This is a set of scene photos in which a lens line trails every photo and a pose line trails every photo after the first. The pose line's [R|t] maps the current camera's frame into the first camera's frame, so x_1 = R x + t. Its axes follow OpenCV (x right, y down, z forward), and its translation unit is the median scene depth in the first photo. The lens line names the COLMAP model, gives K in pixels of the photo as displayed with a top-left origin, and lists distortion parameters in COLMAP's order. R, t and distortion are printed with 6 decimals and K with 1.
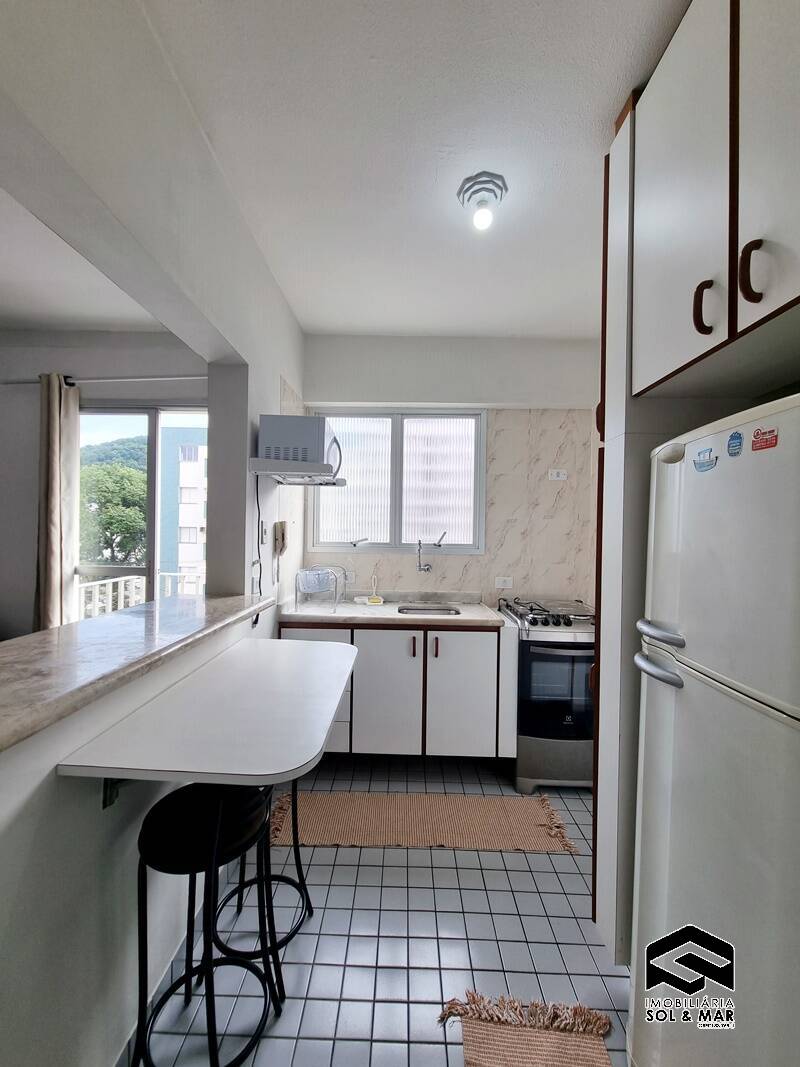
lens RADIAL K [[429.8, 0, 395.9], [0, 429.8, 535.3], [0, 0, 1]] dist [0.000011, 0.000032]
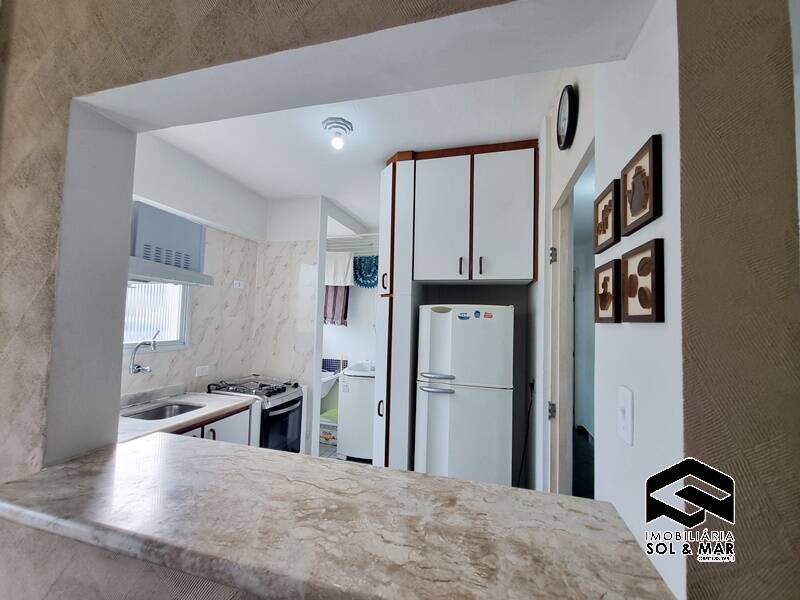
lens RADIAL K [[322.3, 0, 399.8], [0, 322.3, 305.3], [0, 0, 1]] dist [0.000011, 0.000032]
pose [[0.245983, 0.030174, 0.968804, -0.624515], [-0.013455, 0.999525, -0.027715, -0.069182], [-0.969181, -0.006218, 0.246272, 0.331810]]
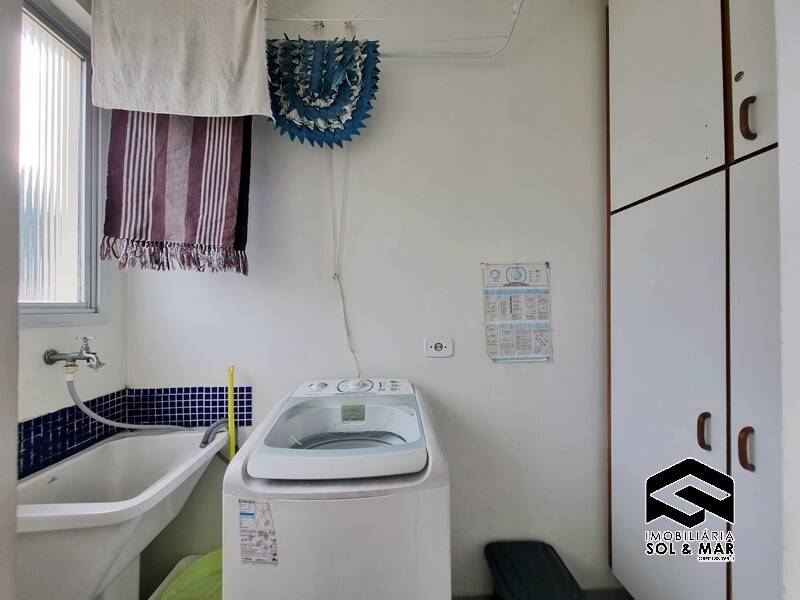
lens RADIAL K [[322.3, 0, 395.8], [0, 322.3, 305.8], [0, 0, 1]] dist [0.000011, 0.000032]
pose [[-0.047860, -0.000206, 0.998854, 0.463294], [0.010960, 0.999940, 0.000732, 0.048505], [-0.998794, 0.010983, -0.047854, 0.820752]]
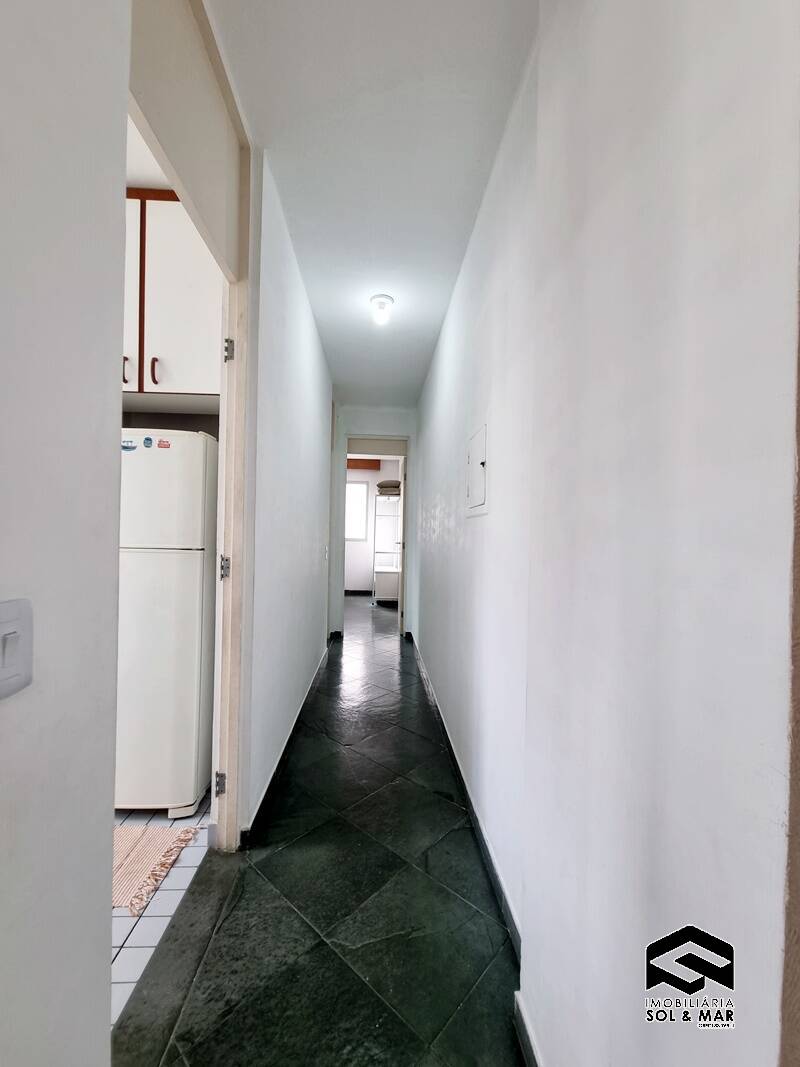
lens RADIAL K [[429.8, 0, 399.4], [0, 429.8, 534.2], [0, 0, 1]] dist [0.000011, 0.000032]
pose [[-0.071748, -0.018446, 0.997252, -0.545238], [-0.011235, 0.999780, 0.017684, 0.075293], [-0.997360, -0.009935, -0.071939, -0.058510]]
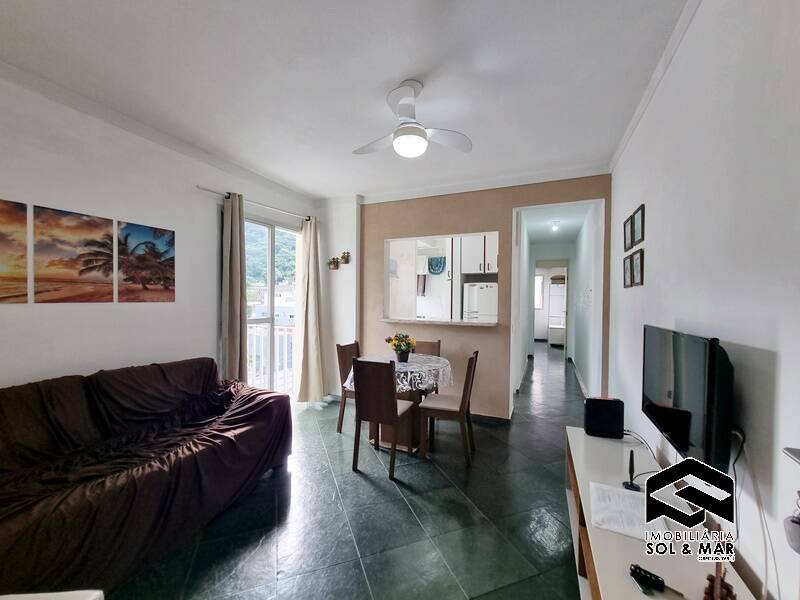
lens RADIAL K [[322.3, 0, 400.0], [0, 322.3, 303.4], [0, 0, 1]] dist [0.000011, 0.000032]
pose [[0.393336, -0.023780, 0.919087, -1.973571], [0.004613, 0.999704, 0.023892, -0.012363], [-0.919383, -0.005158, 0.393329, 0.025704]]
